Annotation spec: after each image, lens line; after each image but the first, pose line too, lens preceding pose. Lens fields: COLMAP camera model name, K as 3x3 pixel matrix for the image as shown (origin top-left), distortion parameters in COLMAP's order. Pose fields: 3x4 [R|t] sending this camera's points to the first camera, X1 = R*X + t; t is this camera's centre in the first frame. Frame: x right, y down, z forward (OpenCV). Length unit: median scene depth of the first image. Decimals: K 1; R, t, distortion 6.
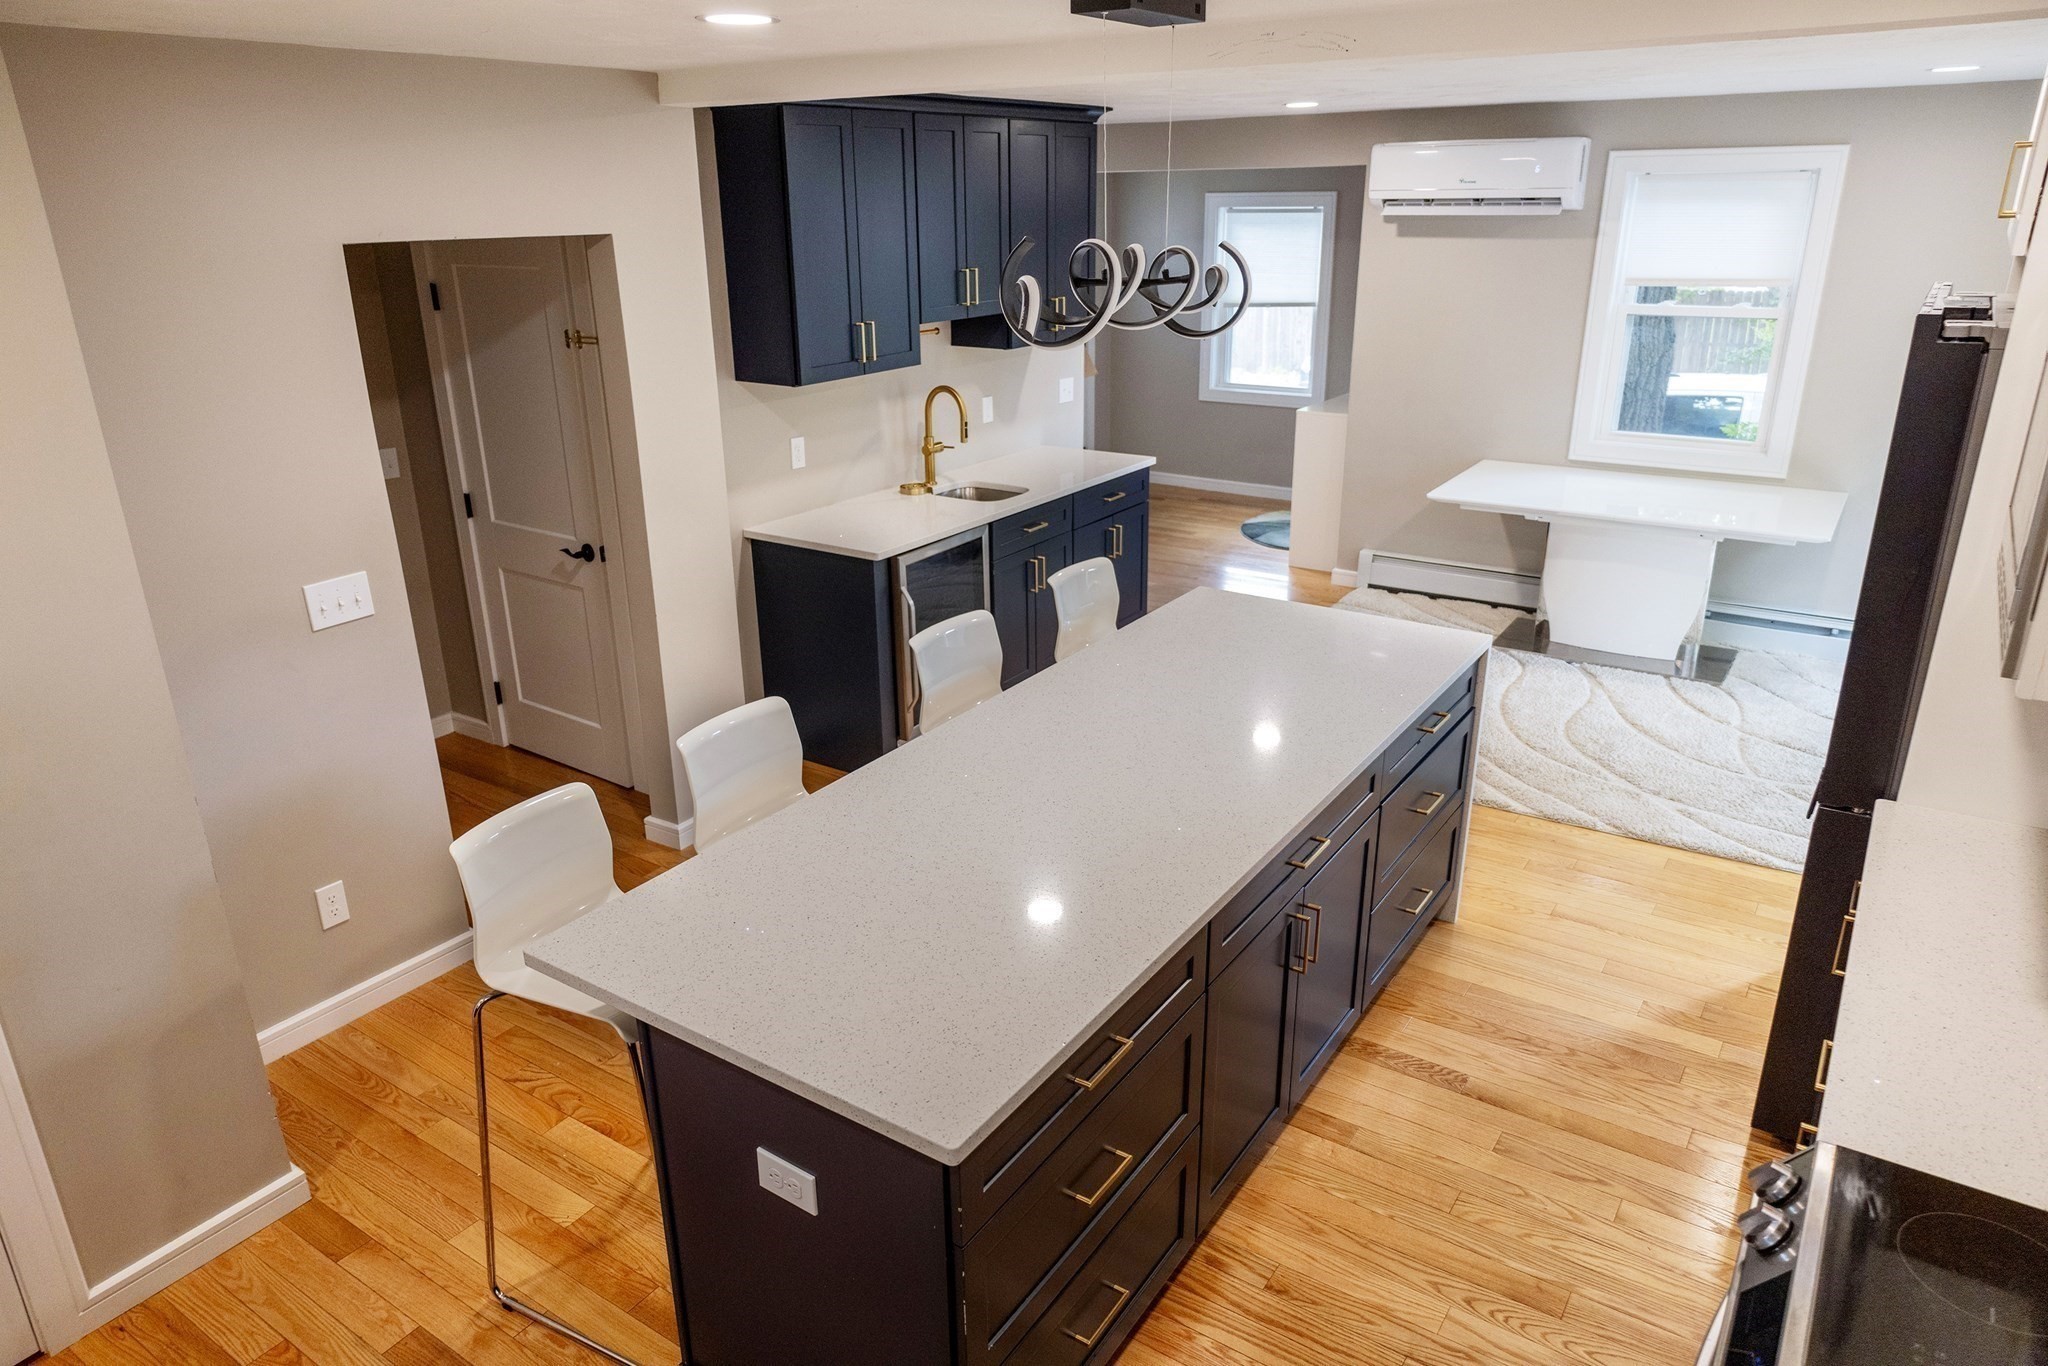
lens RADIAL K [[1347.4, 0, 1033.2], [0, 1347.4, 685.4], [0, 0, 1]] dist [0.004426, -0.005296]
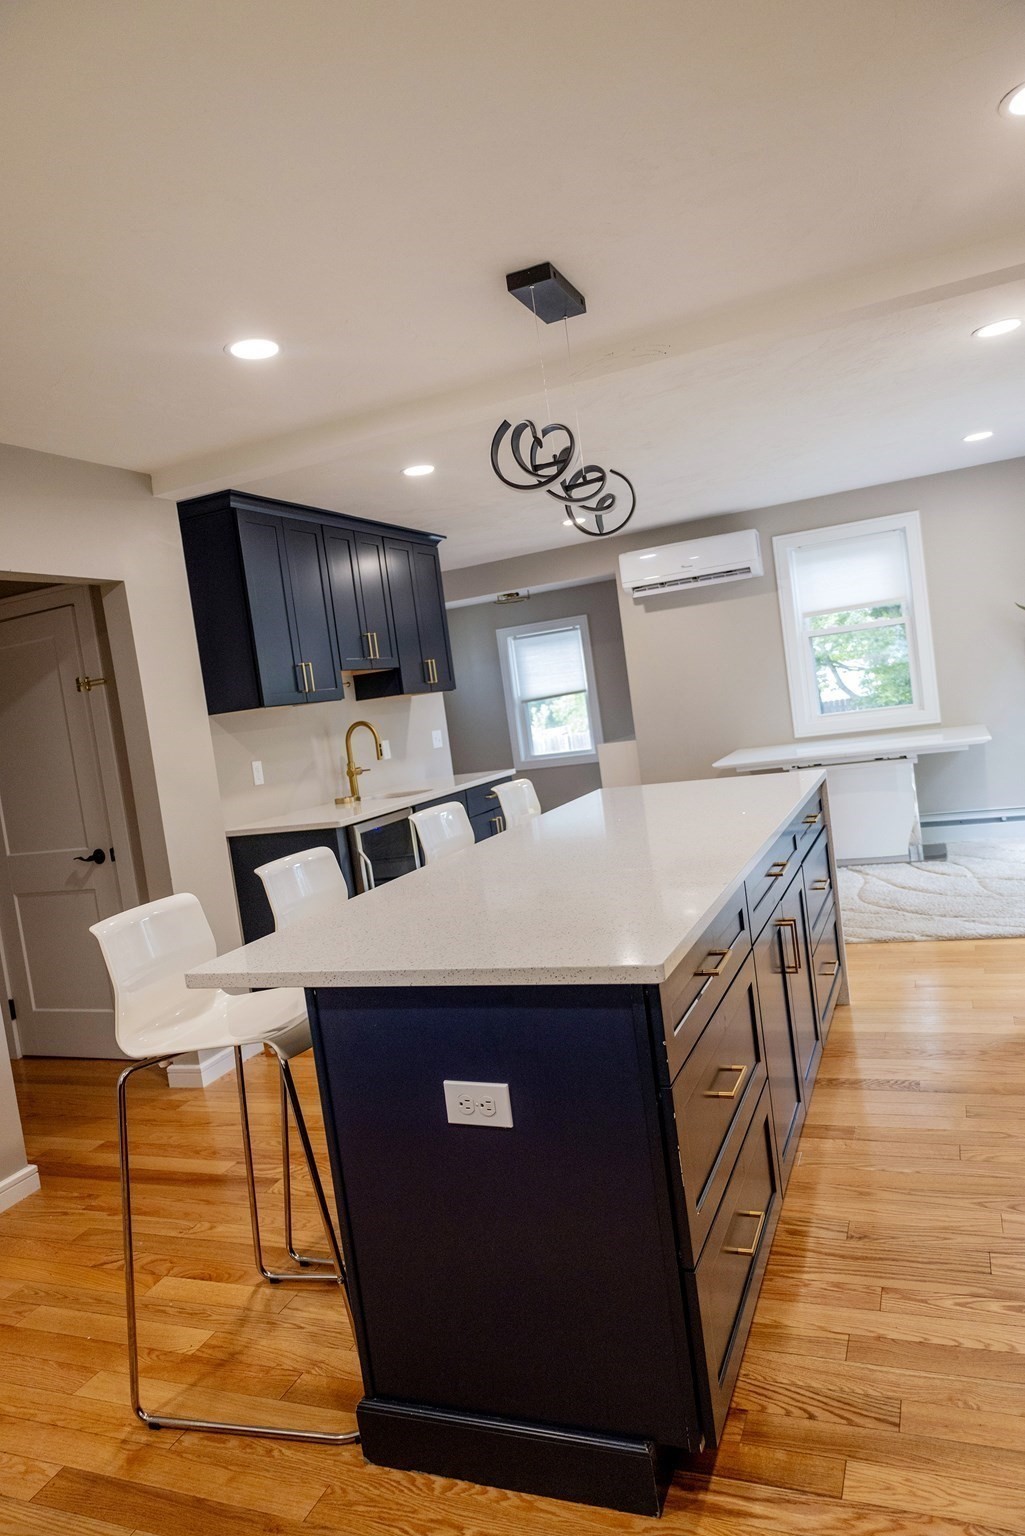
lens RADIAL K [[1010.6, 0, 521.0], [0, 1010.6, 766.3], [0, 0, 1]] dist [0.004426, -0.005296]
pose [[0.972970, -0.131469, 0.189855, -0.122027], [0.184256, 0.937546, -0.295053, 0.163608], [-0.139207, 0.322060, 0.936429, 0.067288]]
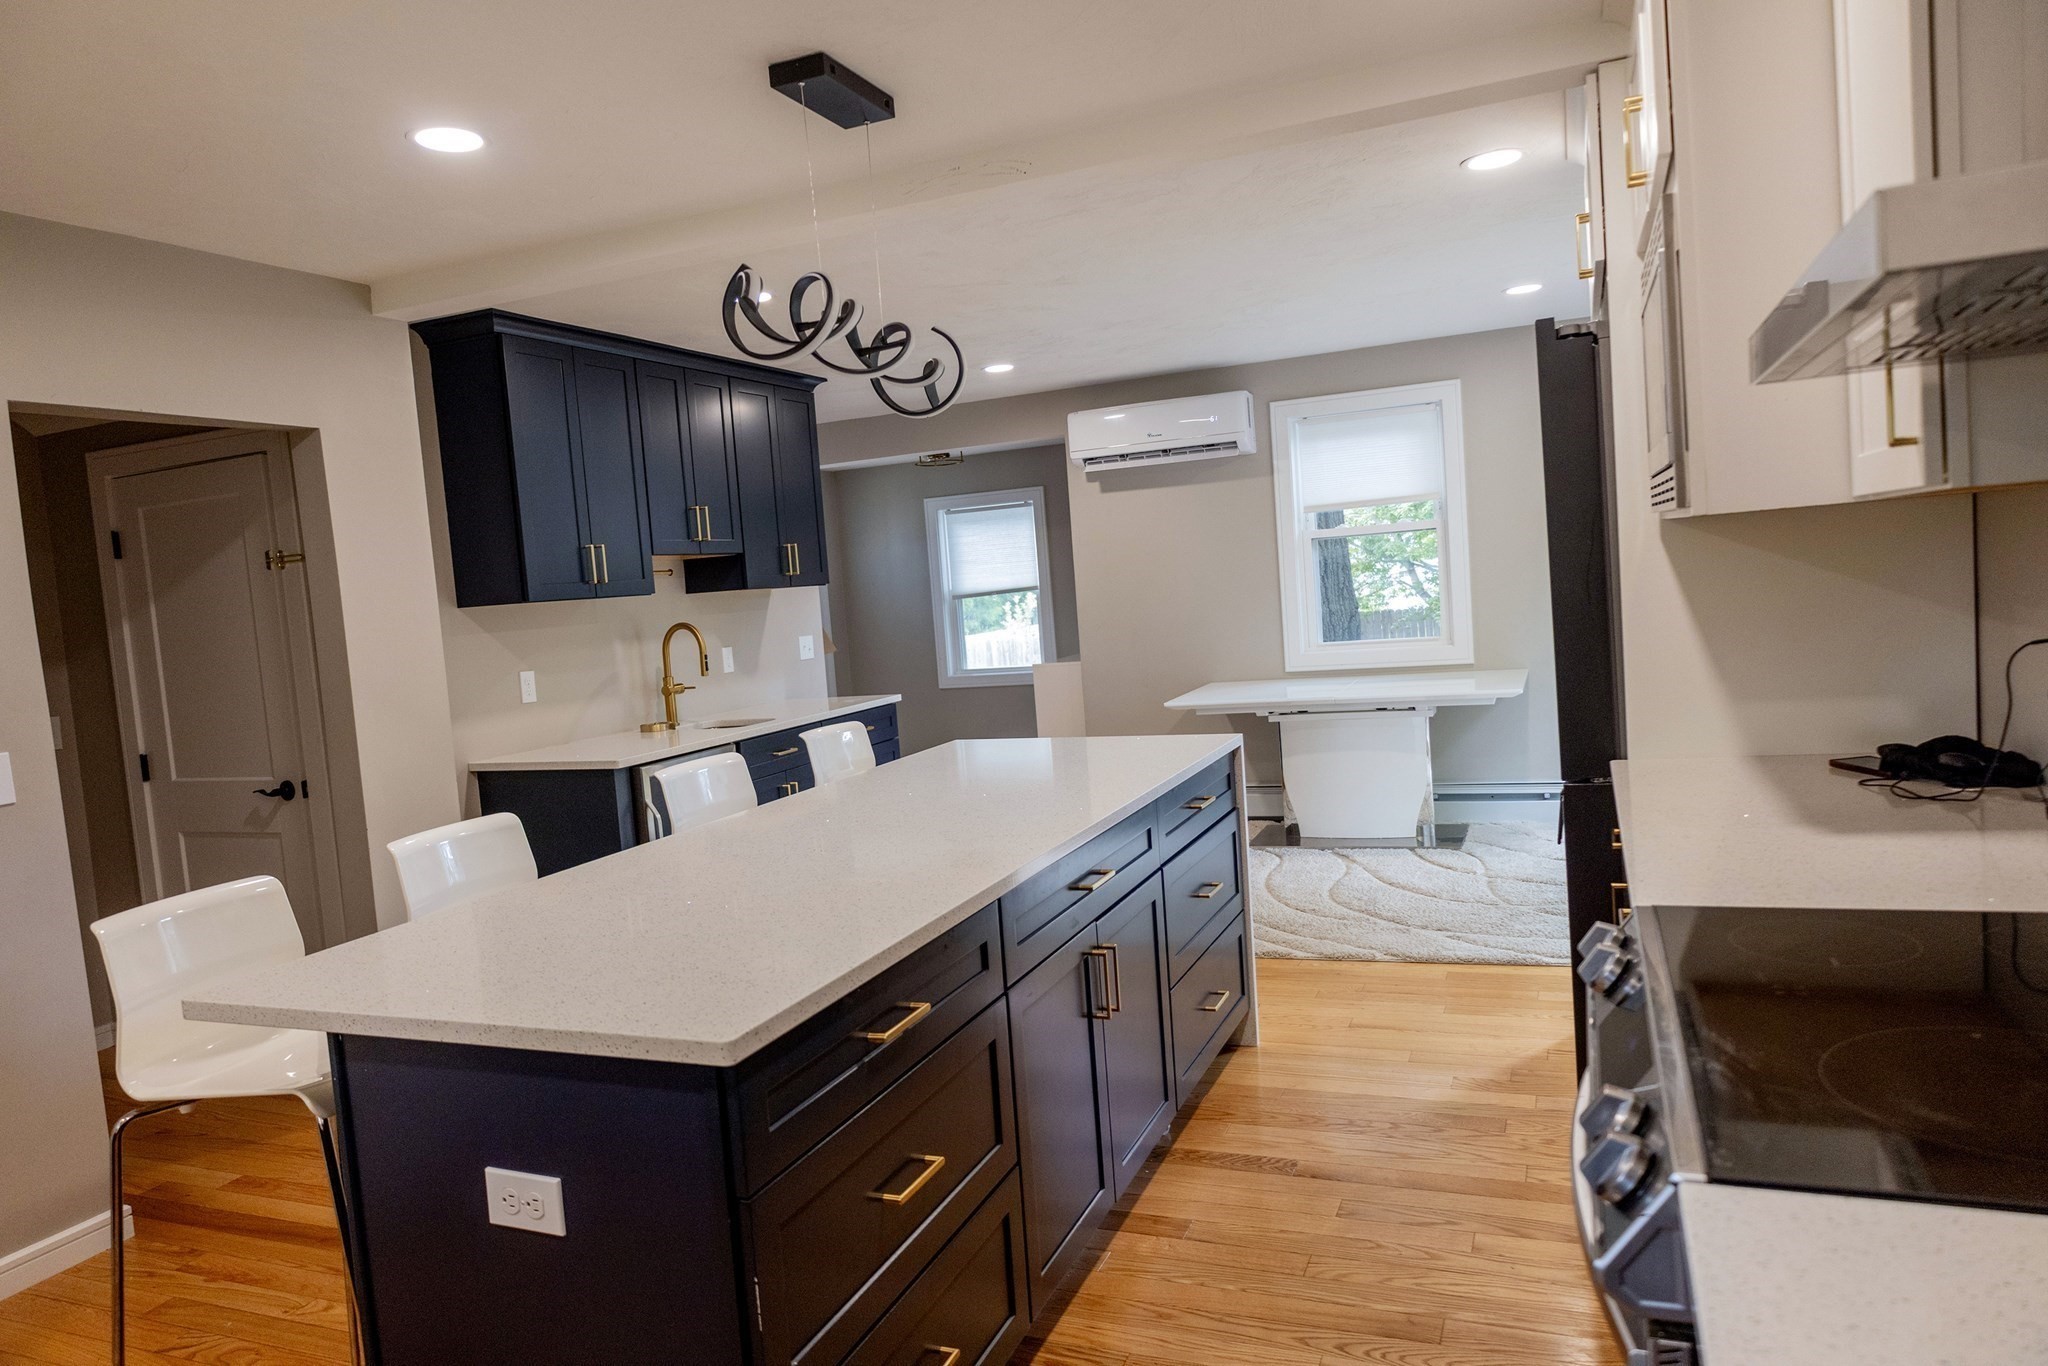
lens RADIAL K [[1343.3, 0, 1039.4], [0, 1343.3, 691.0], [0, 0, 1]] dist [0.003328, -0.001424]
pose [[0.977488, -0.079257, 0.195539, -0.005907], [0.132302, 0.952174, -0.275429, 0.154209], [-0.164357, 0.295099, 0.941224, 0.041601]]
